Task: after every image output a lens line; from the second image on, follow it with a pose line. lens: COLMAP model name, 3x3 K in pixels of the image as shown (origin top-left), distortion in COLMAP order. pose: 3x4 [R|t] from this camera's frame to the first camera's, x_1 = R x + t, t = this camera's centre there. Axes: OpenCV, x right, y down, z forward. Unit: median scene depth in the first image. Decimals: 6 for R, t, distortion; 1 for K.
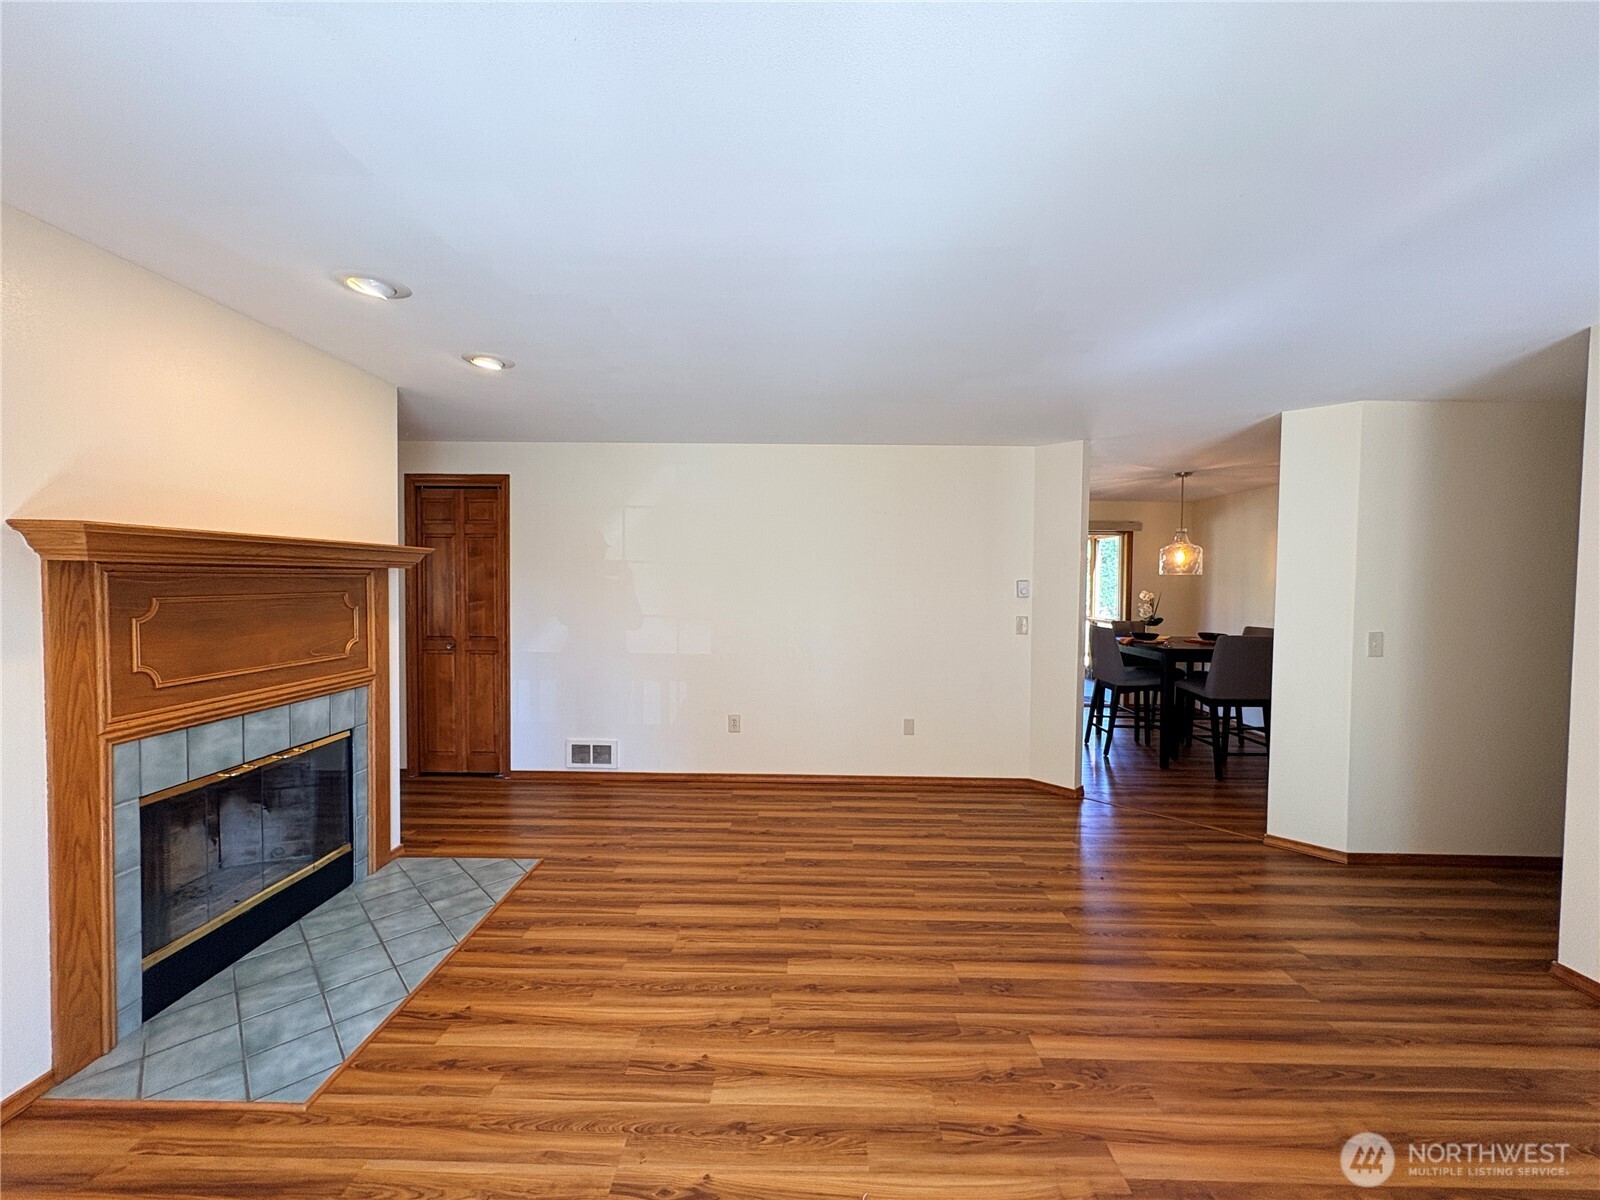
lens RADIAL K [[641.5, 0, 800.0], [0, 641.5, 600.0], [0, 0, 1]] dist [0.008783, 0.000109]
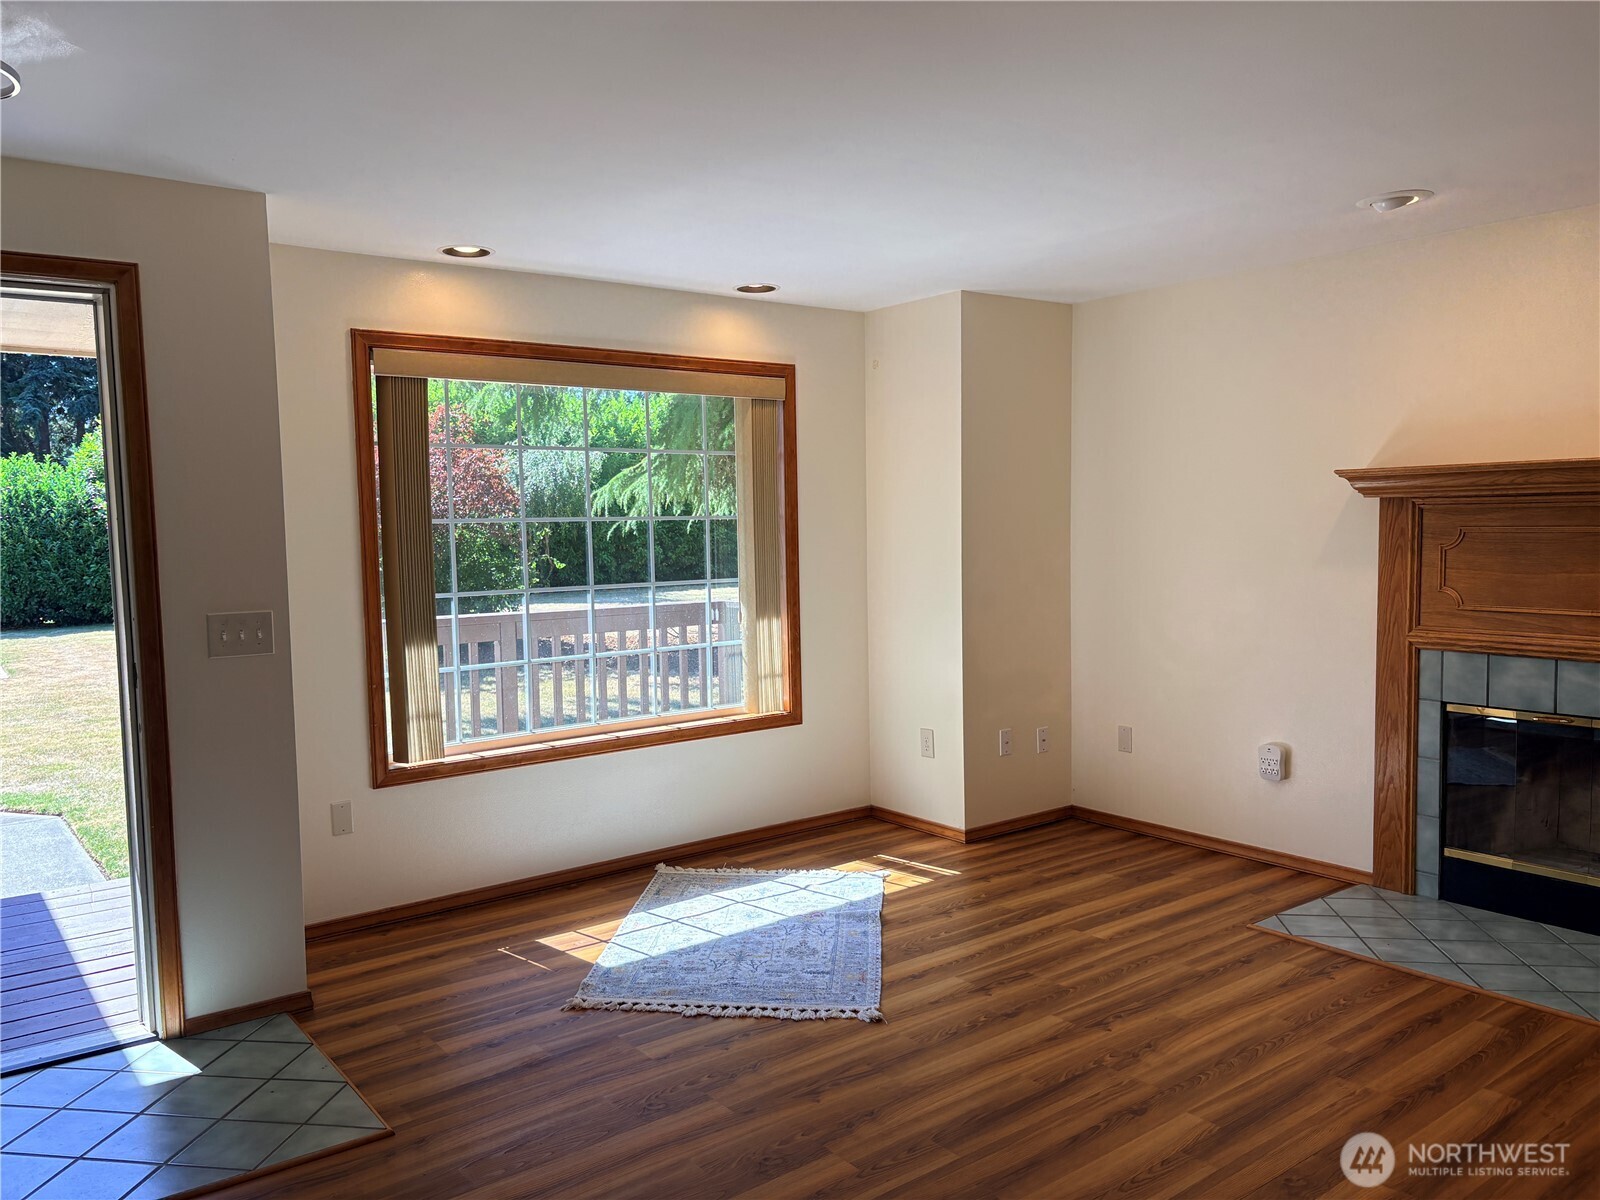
lens RADIAL K [[1207.8, 0, 800.0], [0, 1207.8, 600.0], [0, 0, 1]] dist [0.004575, 0.004714]
pose [[-0.776949, 0.046520, -0.627842, 1.015825], [-0.011671, 0.996030, 0.088244, -0.042025], [0.629455, 0.075889, -0.773322, 1.631796]]
